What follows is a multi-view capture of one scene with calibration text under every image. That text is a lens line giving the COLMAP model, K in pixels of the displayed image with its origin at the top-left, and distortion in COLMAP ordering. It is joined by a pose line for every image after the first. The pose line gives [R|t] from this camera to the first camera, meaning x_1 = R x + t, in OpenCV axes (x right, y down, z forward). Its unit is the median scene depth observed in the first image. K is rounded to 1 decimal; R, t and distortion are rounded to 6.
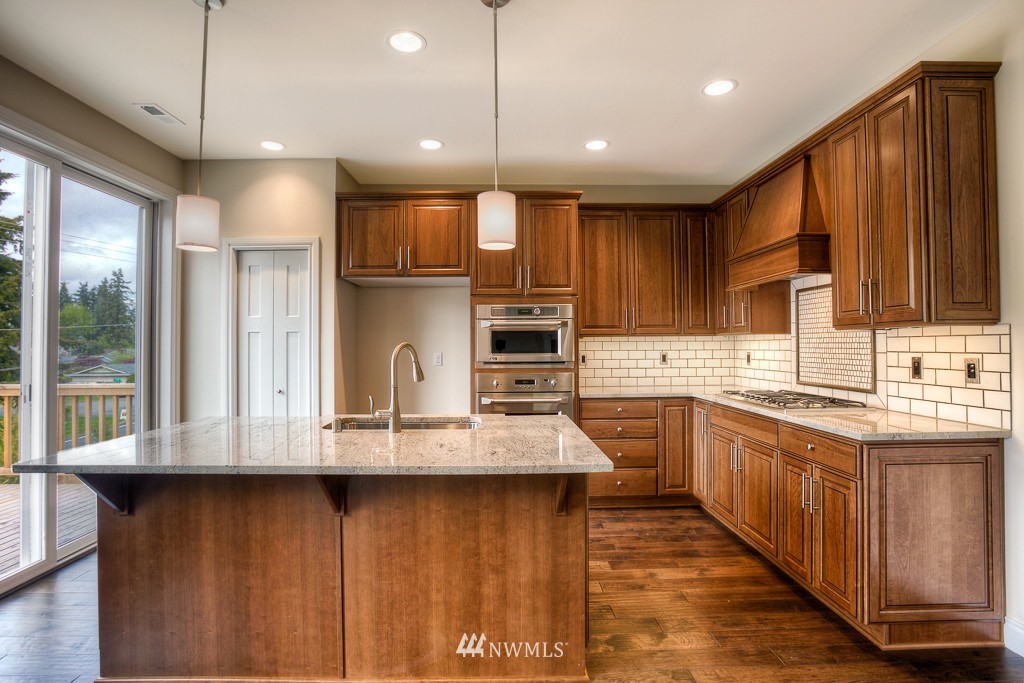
lens RADIAL K [[486.9, 0, 512.0], [0, 486.9, 341.5], [0, 0, 1]] dist [-0.062193, 0.025398]
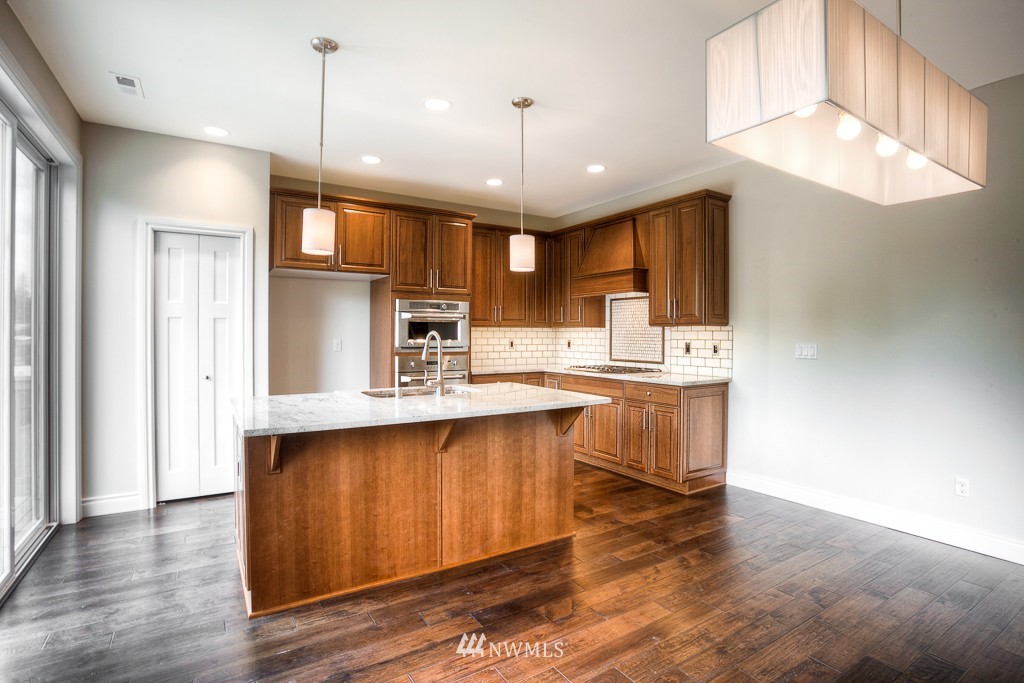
lens RADIAL K [[479.7, 0, 512.0], [0, 479.7, 341.5], [0, 0, 1]] dist [-0.038759, 0.000254]
pose [[0.862367, 0.000802, 0.506283, -0.567287], [-0.013044, 0.999702, 0.020633, 0.000501], [-0.506116, -0.024397, 0.862120, -0.207067]]
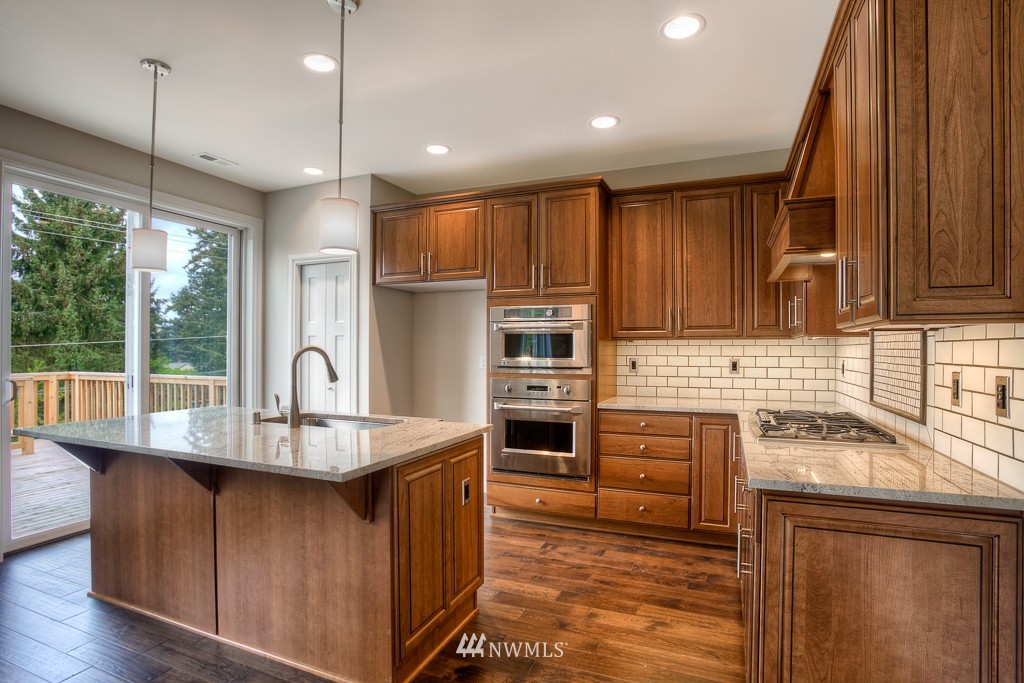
lens RADIAL K [[499.4, 0, 512.7], [0, 499.4, 351.6], [0, 0, 1]] dist [-0.063864, 0.027008]
pose [[0.918829, 0.010200, -0.394524, 0.488451], [-0.004269, 0.999864, 0.015908, -0.003087], [0.394633, -0.012932, 0.918748, 0.129148]]
